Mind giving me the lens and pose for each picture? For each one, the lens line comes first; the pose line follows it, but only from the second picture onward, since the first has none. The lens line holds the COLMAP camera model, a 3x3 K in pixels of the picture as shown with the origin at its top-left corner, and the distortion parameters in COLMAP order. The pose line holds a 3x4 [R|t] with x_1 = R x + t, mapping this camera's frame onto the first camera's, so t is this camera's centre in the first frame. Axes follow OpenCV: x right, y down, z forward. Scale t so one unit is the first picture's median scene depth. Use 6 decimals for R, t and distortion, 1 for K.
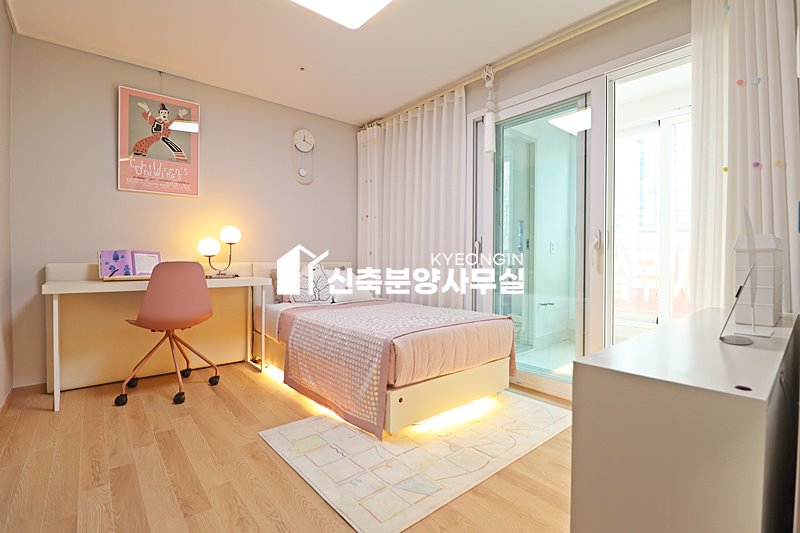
lens RADIAL K [[371.8, 0, 402.7], [0, 371.8, 261.3], [0, 0, 1]] dist [-0.009580, -0.006297]
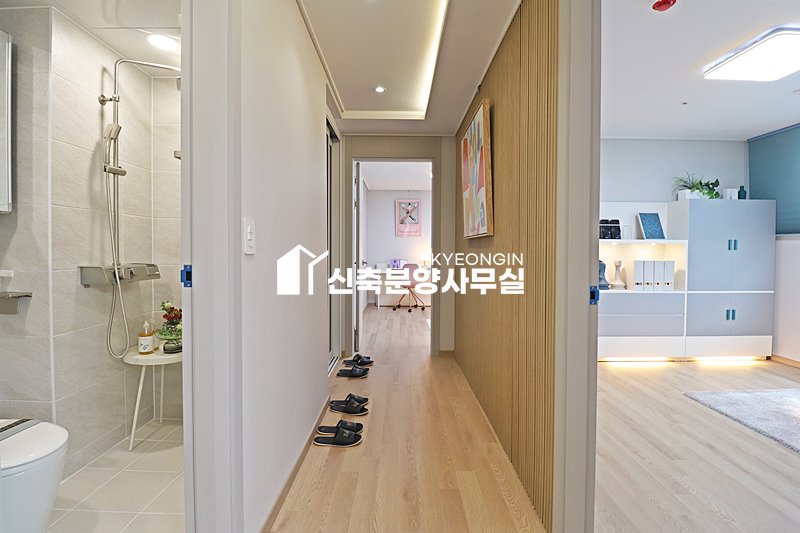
lens RADIAL K [[371.8, 0, 406.6], [0, 371.8, 259.0], [0, 0, 1]] dist [-0.009580, -0.006297]
pose [[0.772955, 0.006752, -0.634425, 1.044970], [-0.005277, 0.999977, 0.004213, -0.041159], [0.634439, 0.000092, 0.772973, -1.087678]]
